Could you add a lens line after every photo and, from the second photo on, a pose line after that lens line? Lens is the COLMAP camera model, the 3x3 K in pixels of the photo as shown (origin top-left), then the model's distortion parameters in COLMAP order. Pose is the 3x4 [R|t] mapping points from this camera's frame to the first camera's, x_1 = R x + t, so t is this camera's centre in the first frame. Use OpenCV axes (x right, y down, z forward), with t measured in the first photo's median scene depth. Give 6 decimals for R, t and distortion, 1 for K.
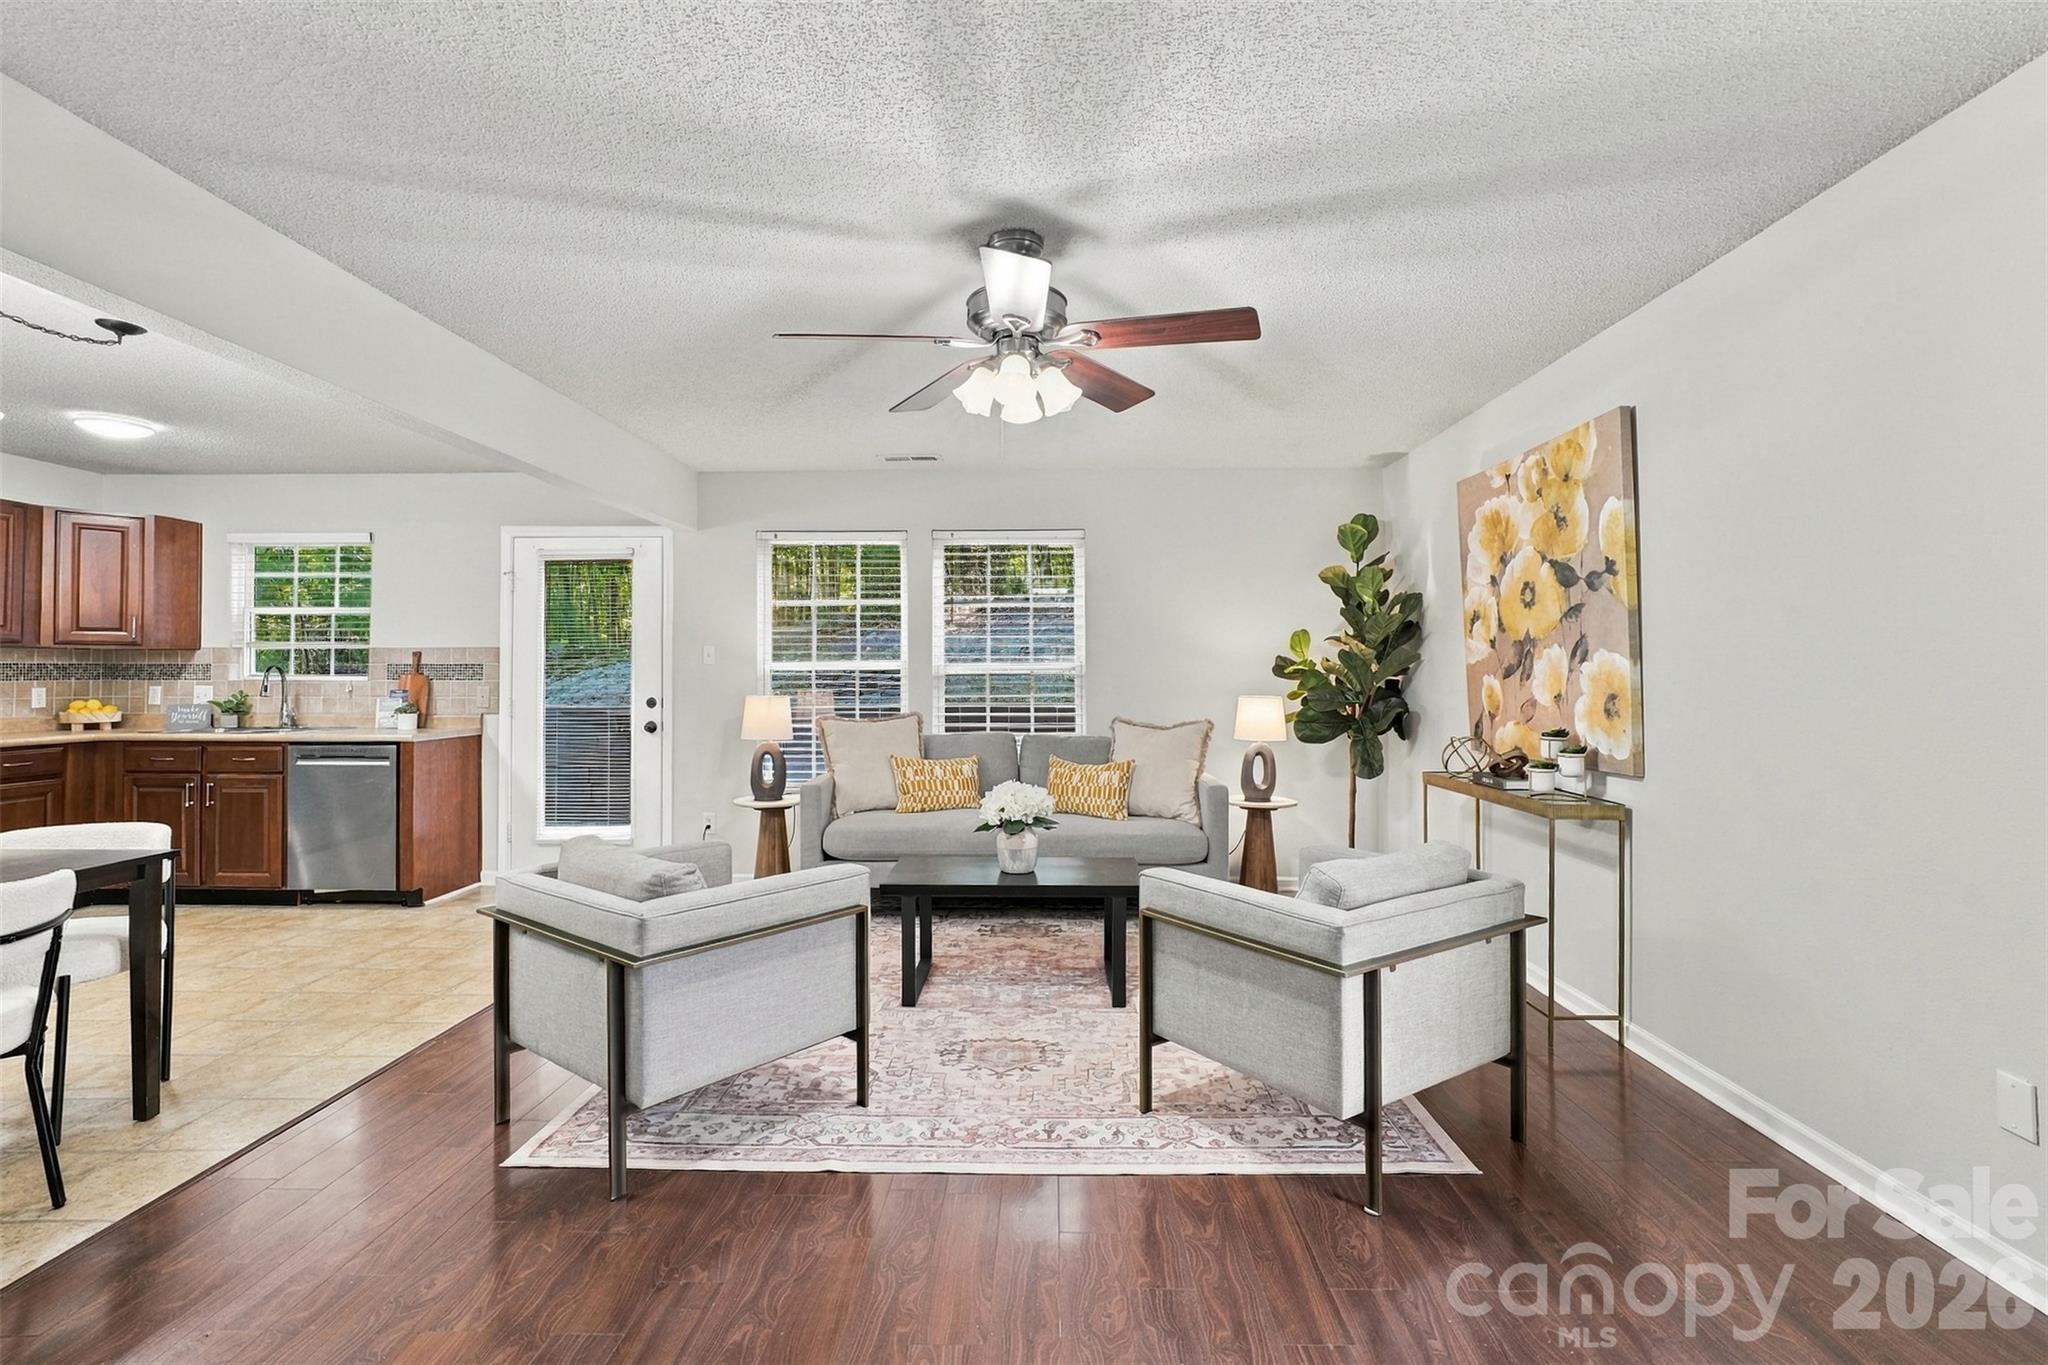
lens RADIAL K [[948.3, 0, 1024.0], [0, 948.3, 682.5], [0, 0, 1]] dist [-0.050754, 0.028543]
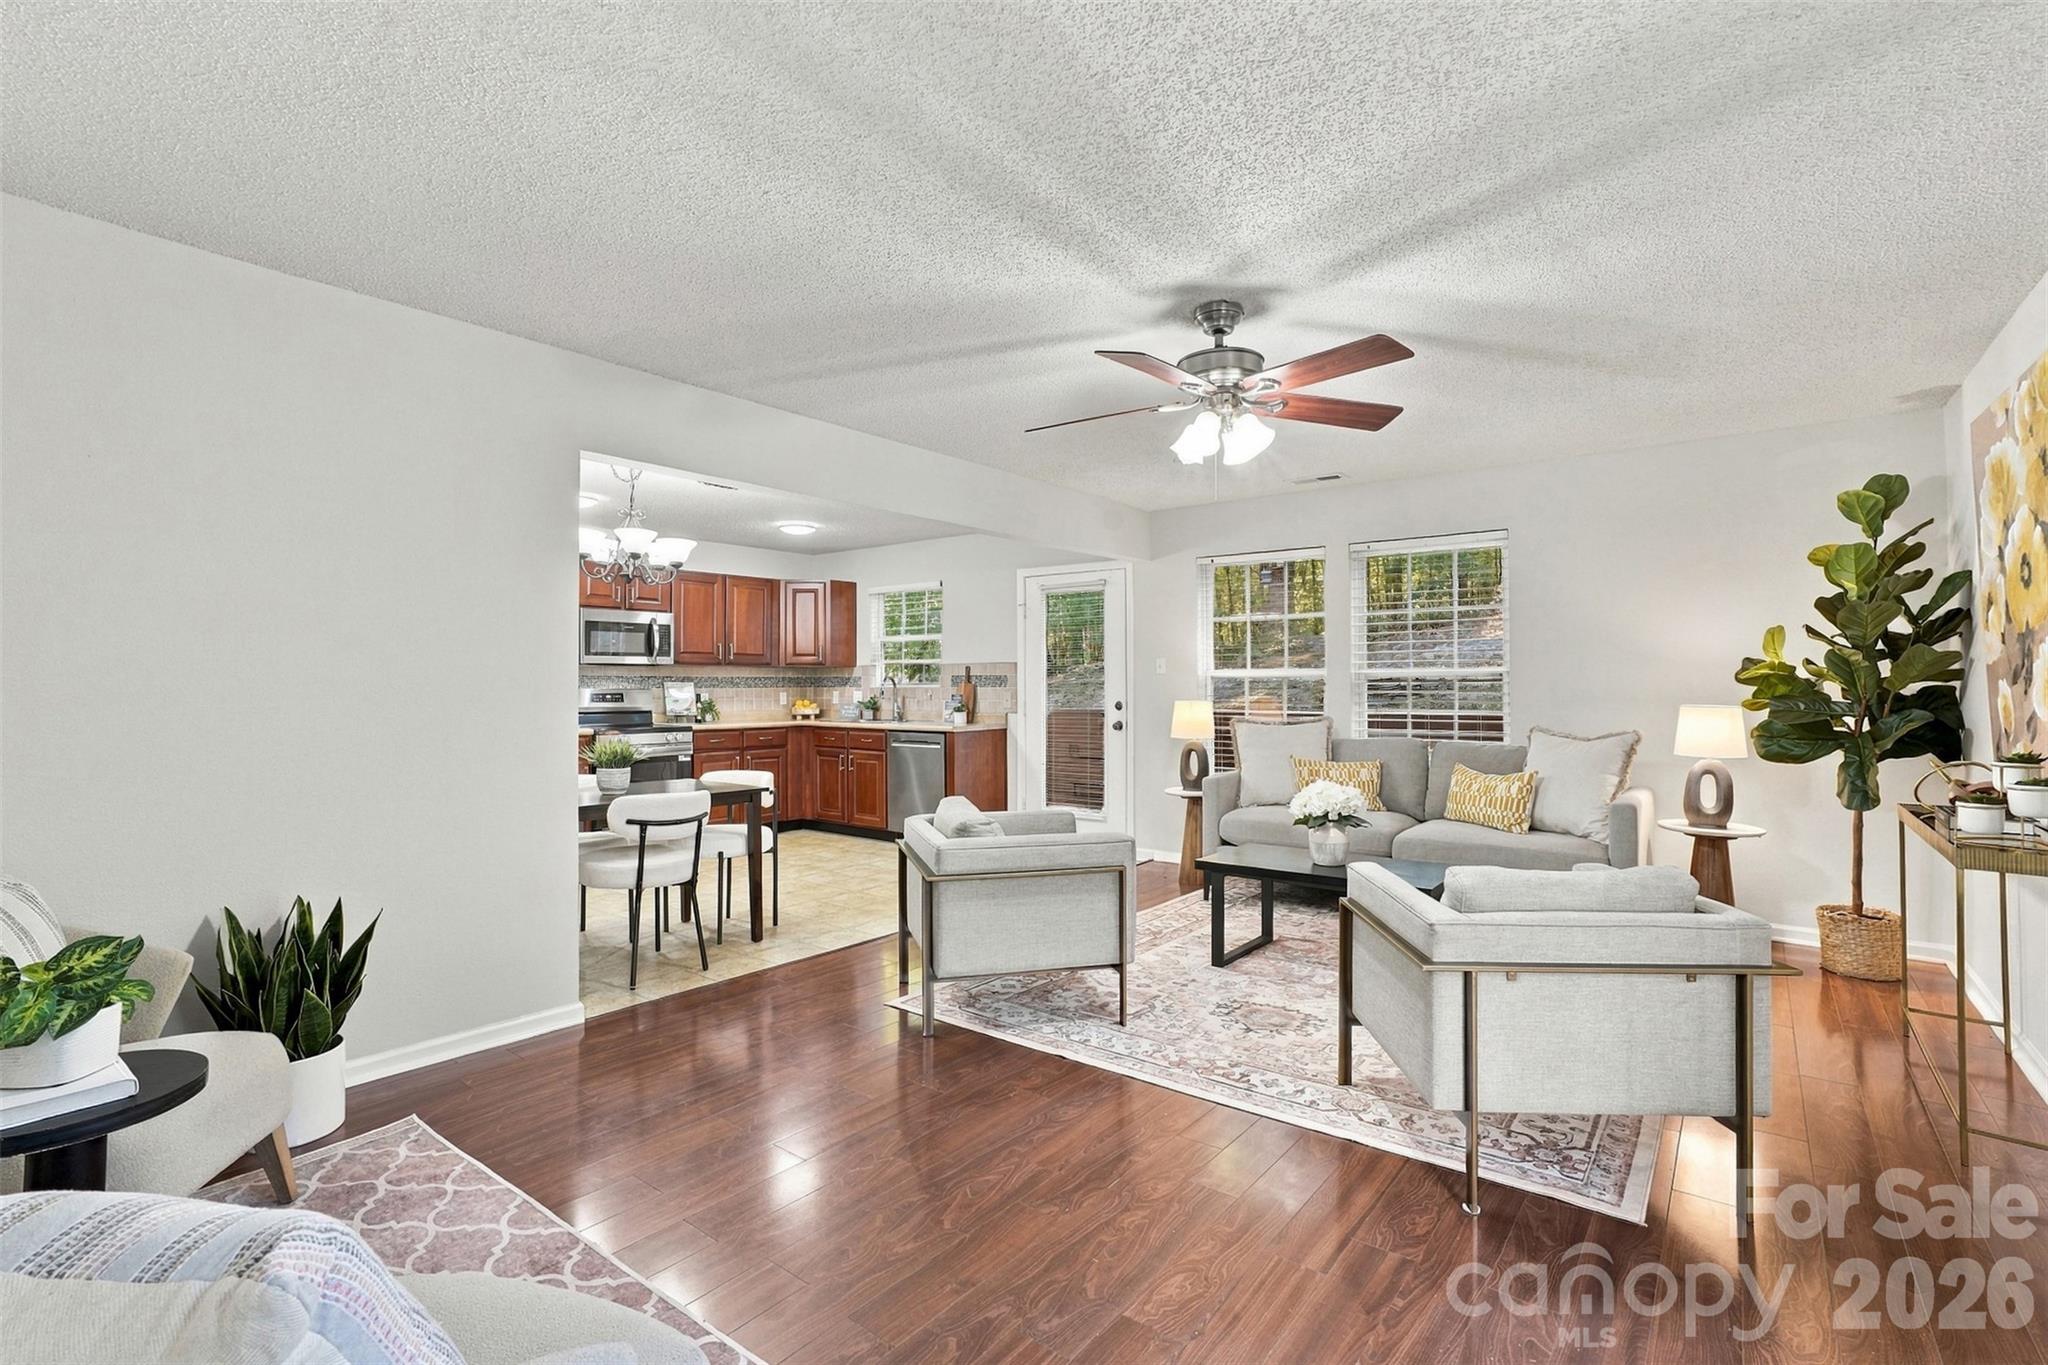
lens RADIAL K [[921.2, 0, 1017.2], [0, 921.2, 706.3], [0, 0, 1]] dist [-0.052848, 0.025343]
pose [[0.799298, 0.011846, -0.600818, 0.288254], [-0.001081, 0.999832, 0.018275, 0.001176], [0.600934, -0.013958, 0.799177, -0.037859]]
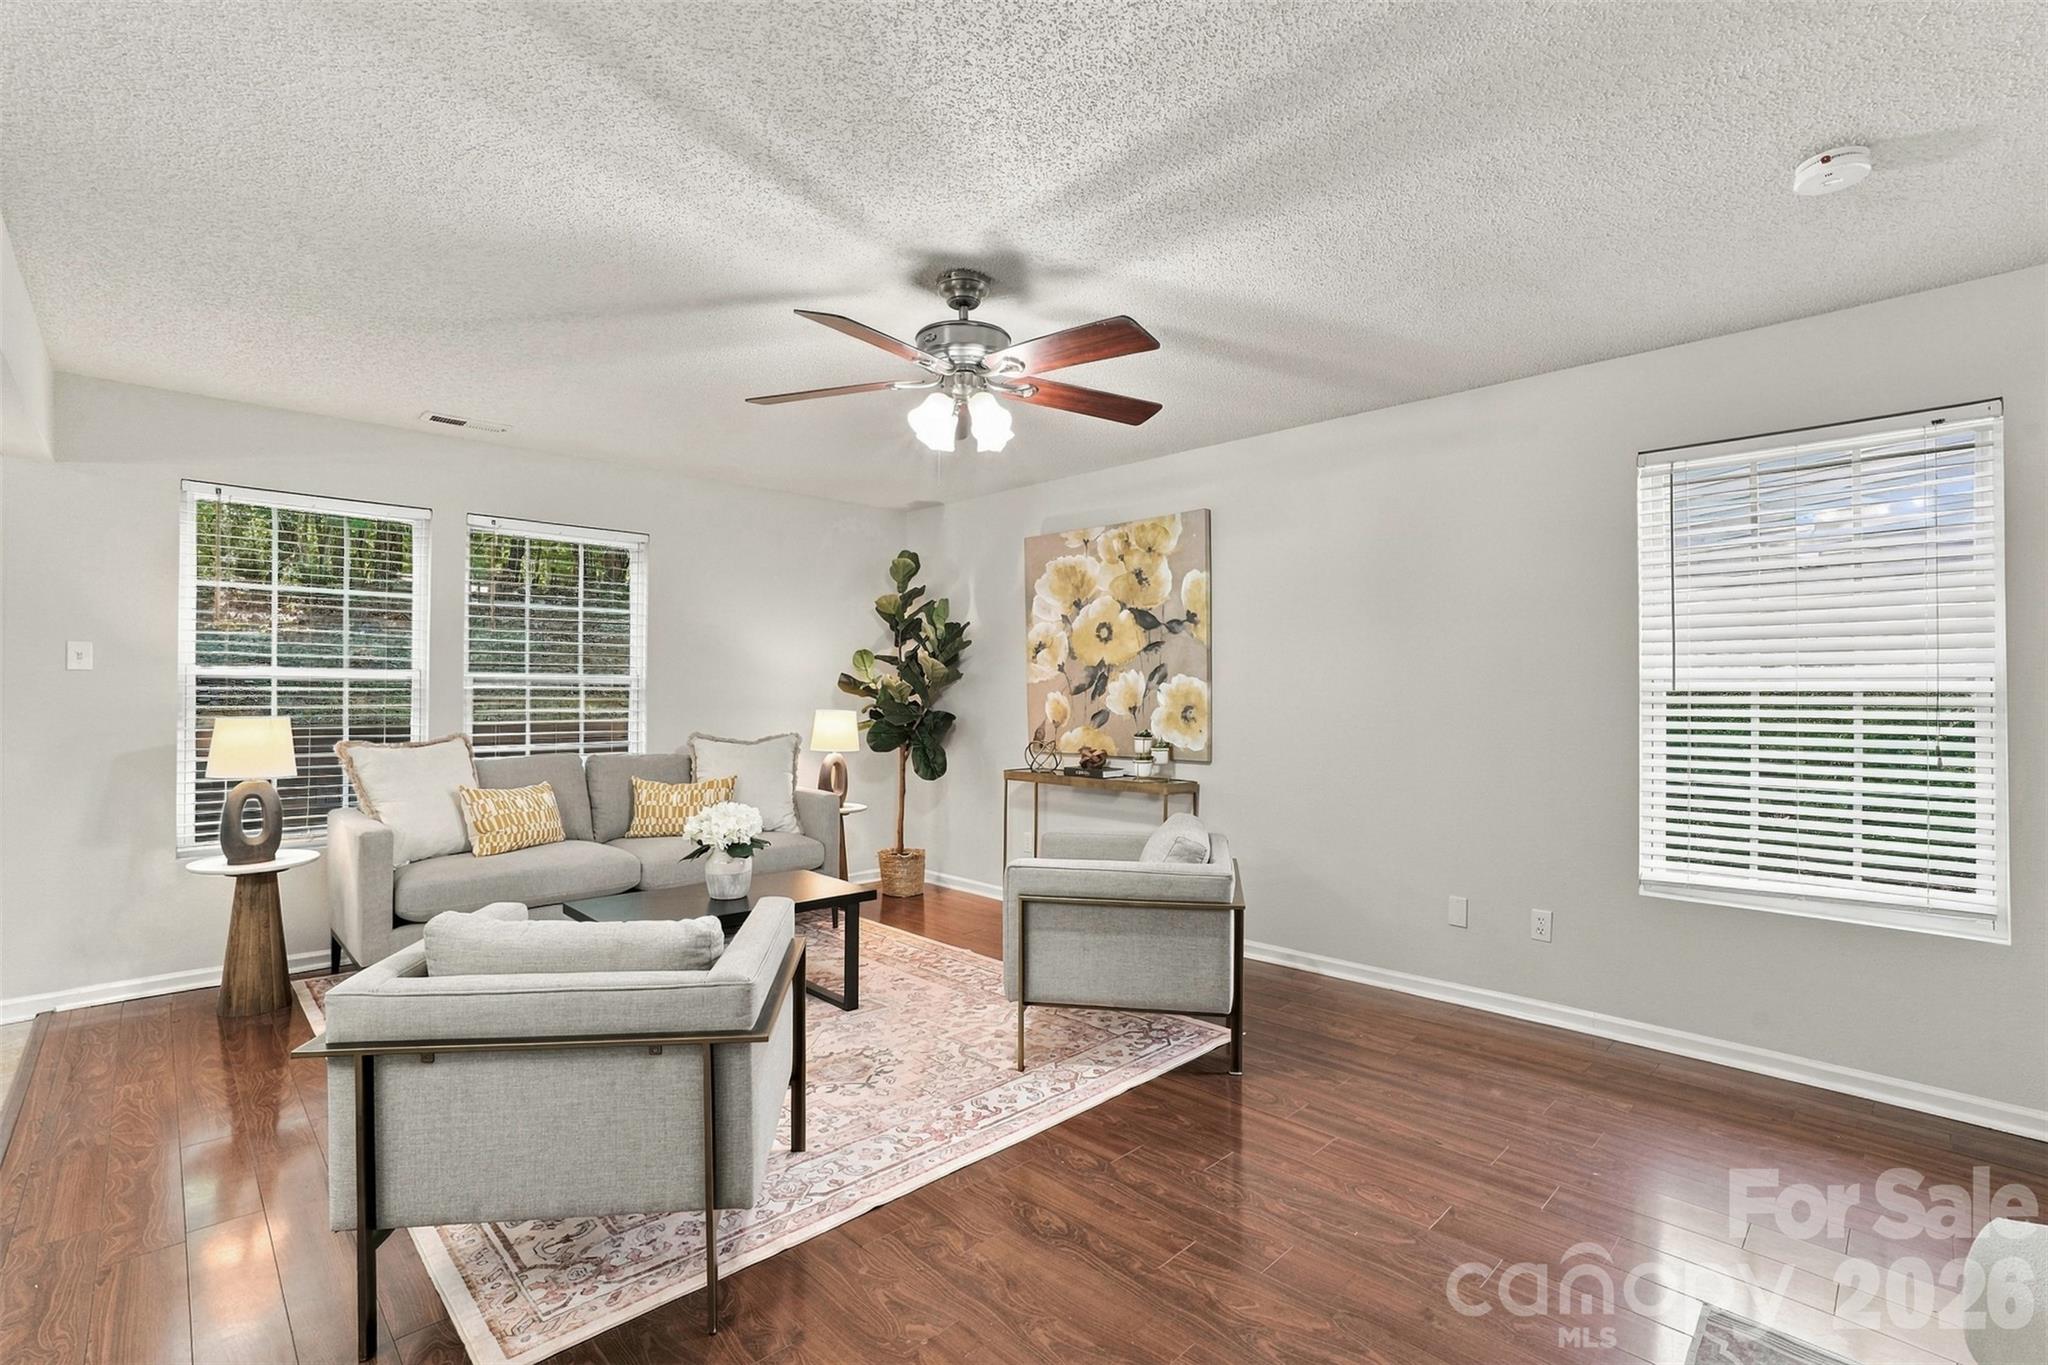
lens RADIAL K [[921.2, 0, 1017.2], [0, 921.2, 706.3], [0, 0, 1]] dist [-0.052848, 0.025343]
pose [[0.707388, -0.006215, 0.706798, -0.422041], [0.000153, 0.999963, 0.008640, 0.000980], [-0.706826, -0.006003, 0.707362, 0.135911]]
